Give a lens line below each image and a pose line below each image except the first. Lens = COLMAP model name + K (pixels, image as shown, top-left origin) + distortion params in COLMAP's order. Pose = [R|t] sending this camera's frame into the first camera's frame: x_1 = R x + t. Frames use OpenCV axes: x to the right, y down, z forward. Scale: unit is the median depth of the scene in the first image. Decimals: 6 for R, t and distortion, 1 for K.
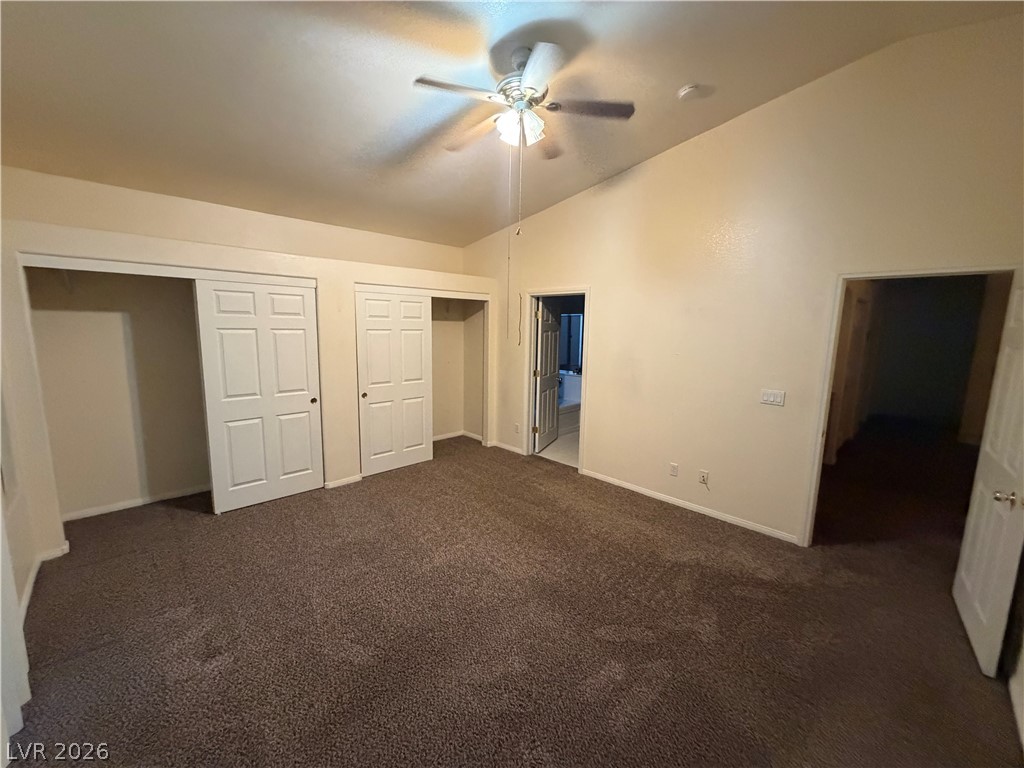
lens RADIAL K [[410.6, 0, 509.3], [0, 410.6, 382.6], [0, 0, 1]] dist [-0.000711, -0.000643]
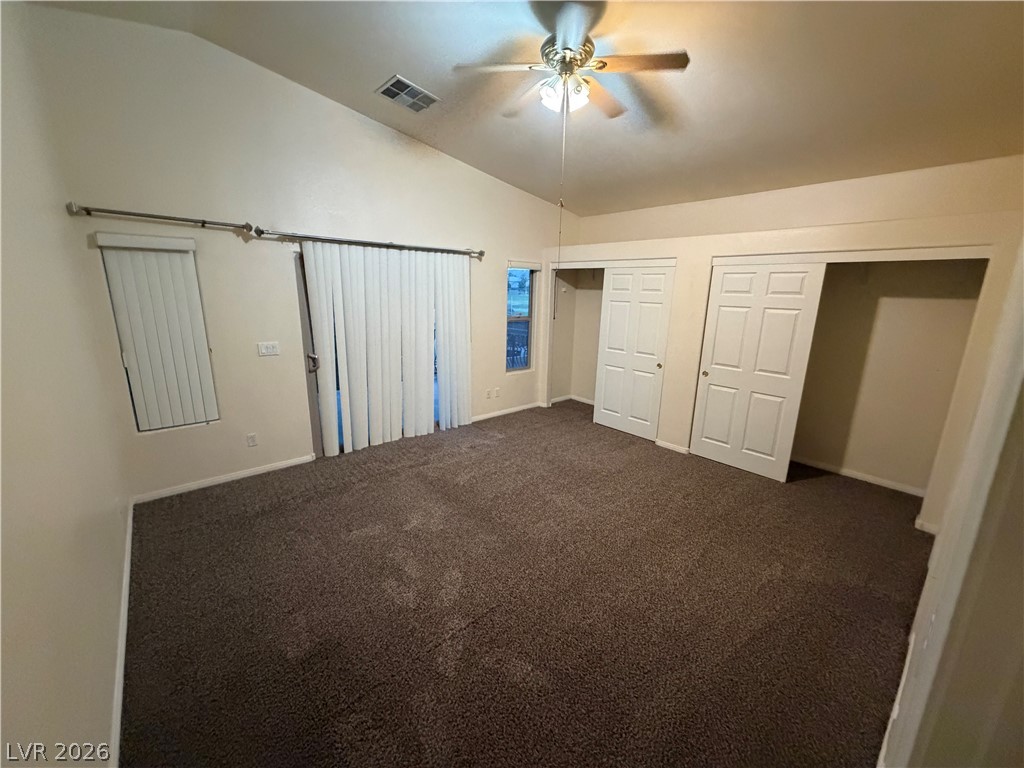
lens RADIAL K [[410.6, 0, 509.3], [0, 410.6, 382.6], [0, 0, 1]] dist [-0.000711, -0.000643]
pose [[-0.054403, 0.203645, -0.977532, 0.640119], [-0.163779, 0.963904, 0.209920, -0.077854], [0.984996, 0.171519, -0.019087, 0.569769]]
